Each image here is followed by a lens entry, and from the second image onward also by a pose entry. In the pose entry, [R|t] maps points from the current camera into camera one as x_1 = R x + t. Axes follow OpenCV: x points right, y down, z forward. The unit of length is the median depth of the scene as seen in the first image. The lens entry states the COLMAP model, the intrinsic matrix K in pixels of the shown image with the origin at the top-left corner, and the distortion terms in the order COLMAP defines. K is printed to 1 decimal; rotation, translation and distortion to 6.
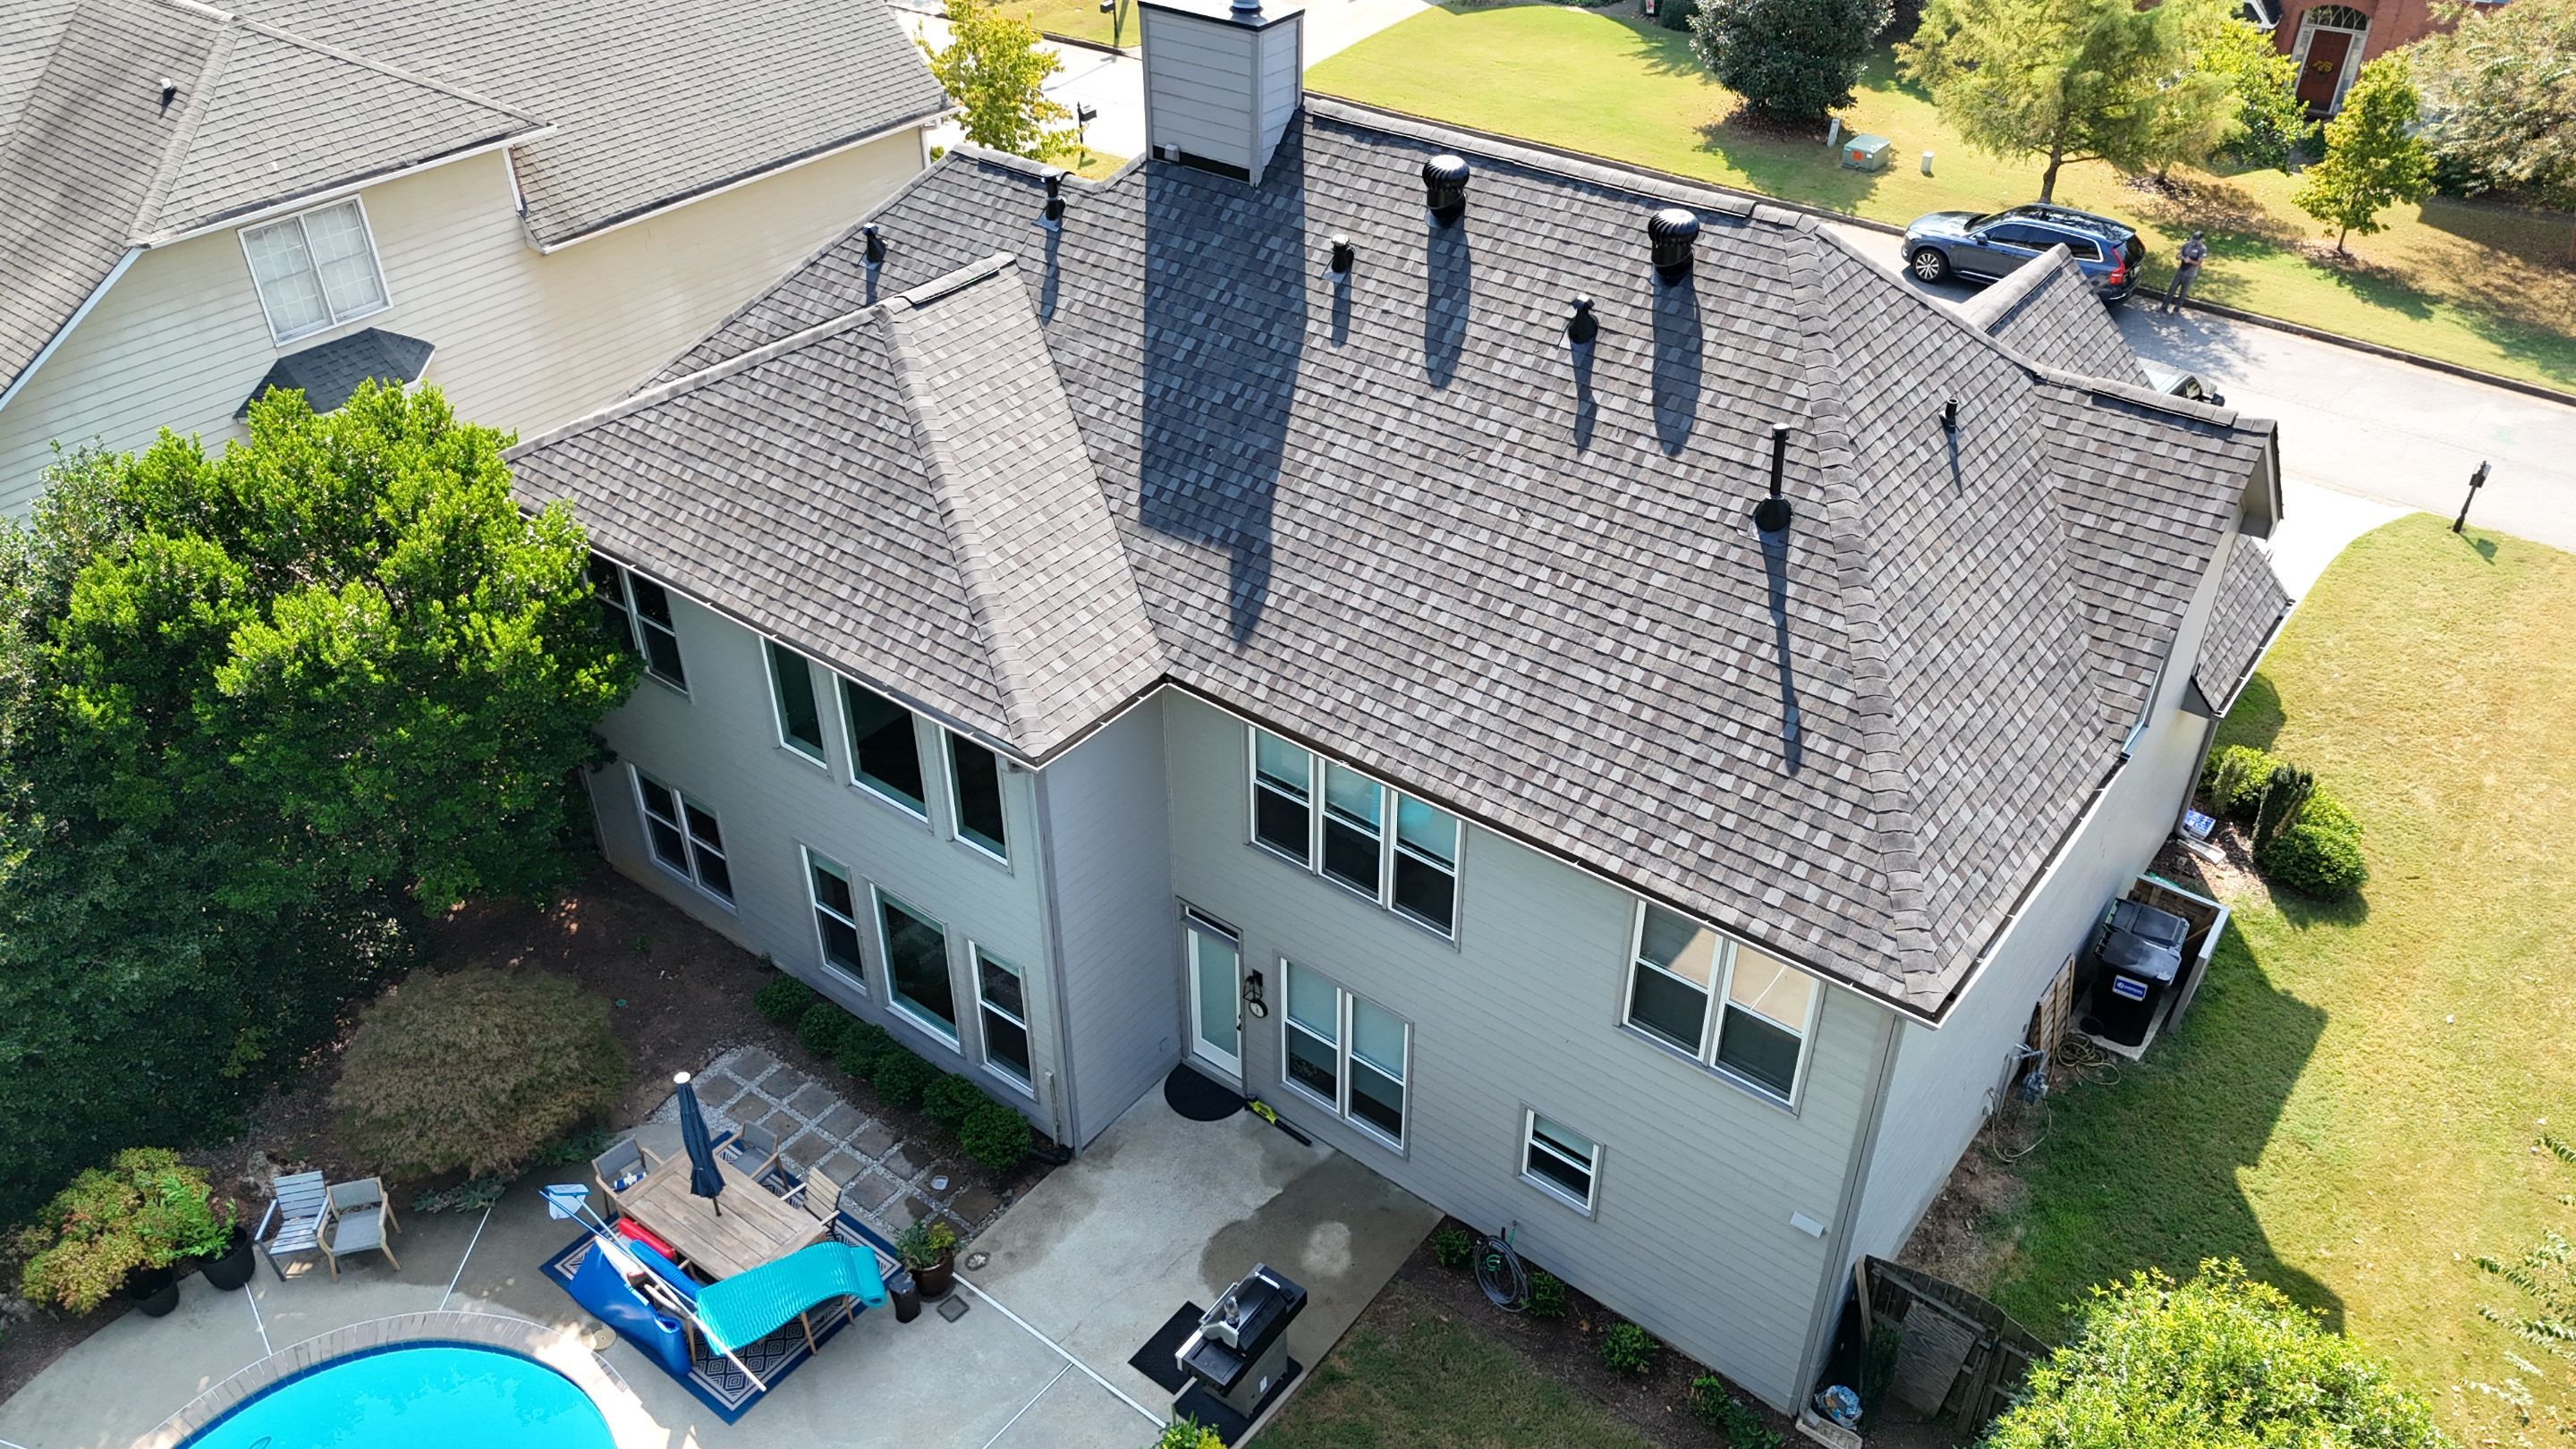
lens RADIAL K [[1901.0, 0, 1287.8], [0, 1901.0, 733.6], [0, 0, 1]] dist [0.063198, -0.053642]
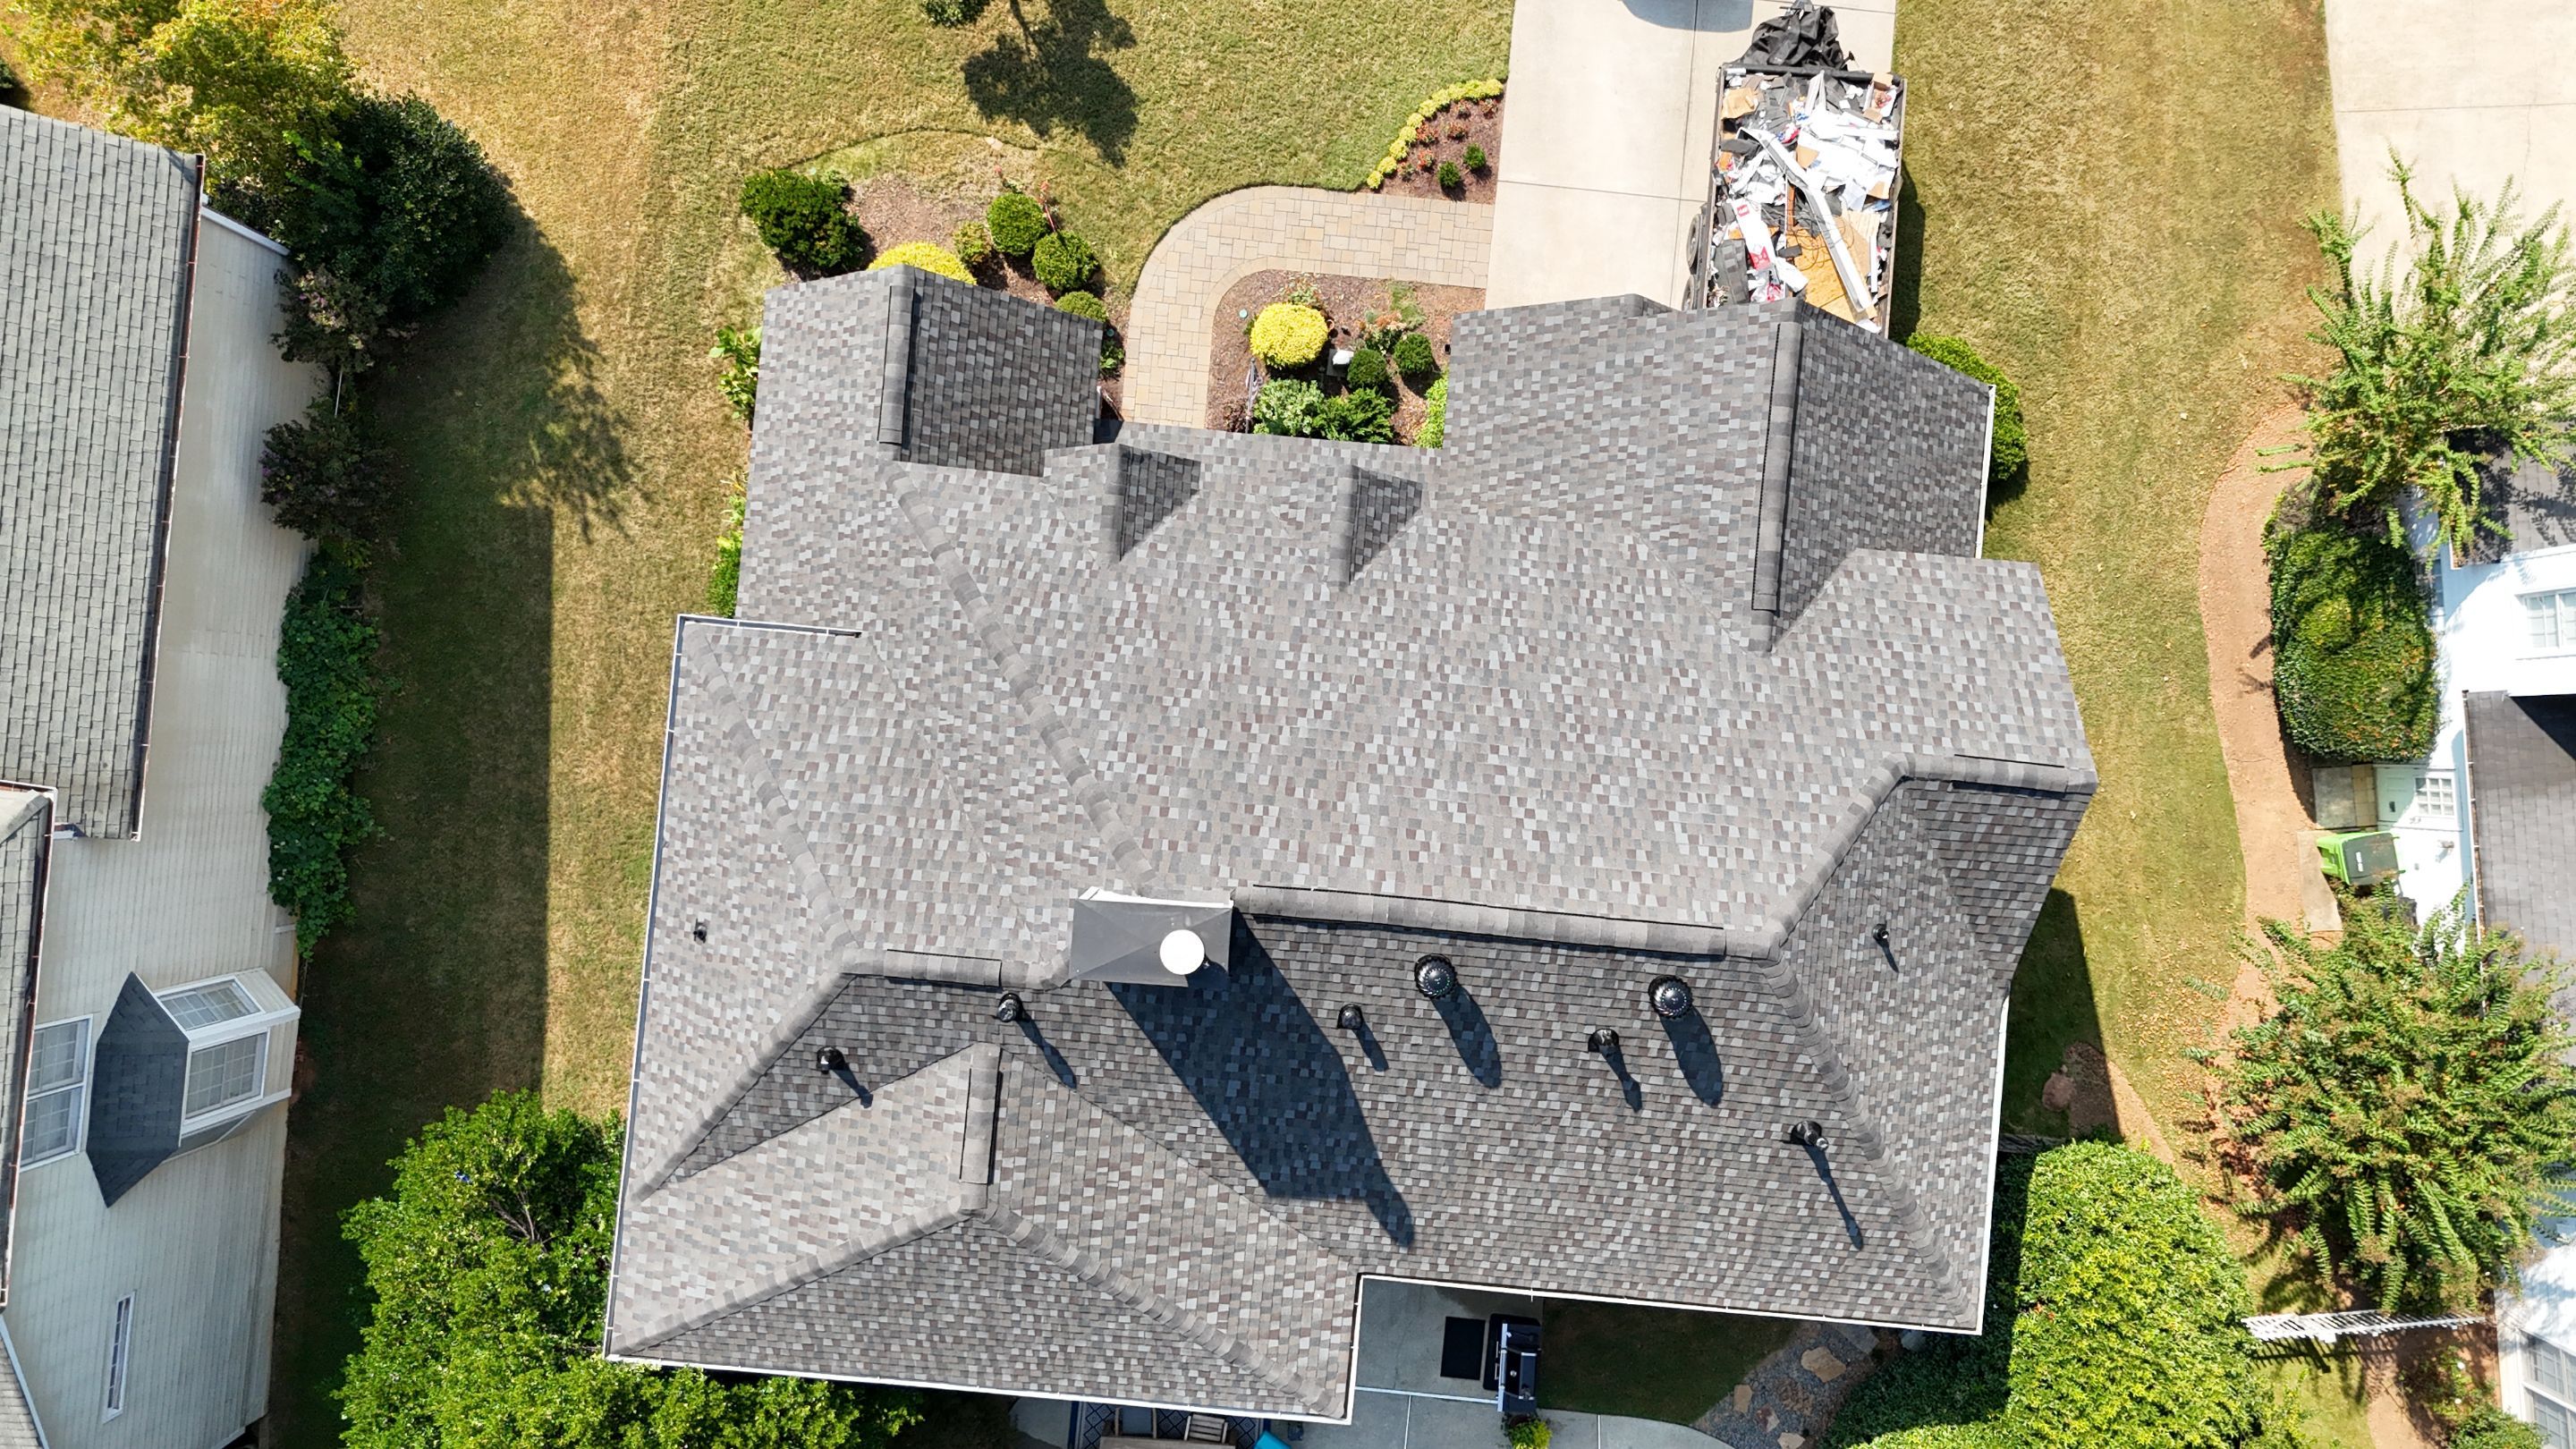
lens RADIAL K [[1901.0, 0, 1296.6], [0, 1901.0, 732.9], [0, 0, 1]] dist [0.063198, -0.053642]
pose [[0.843548, -0.536695, 0.019633, 0.069391], [0.301026, 0.502778, 0.810307, -1.250803], [-0.444759, -0.677622, 0.585677, 0.500741]]
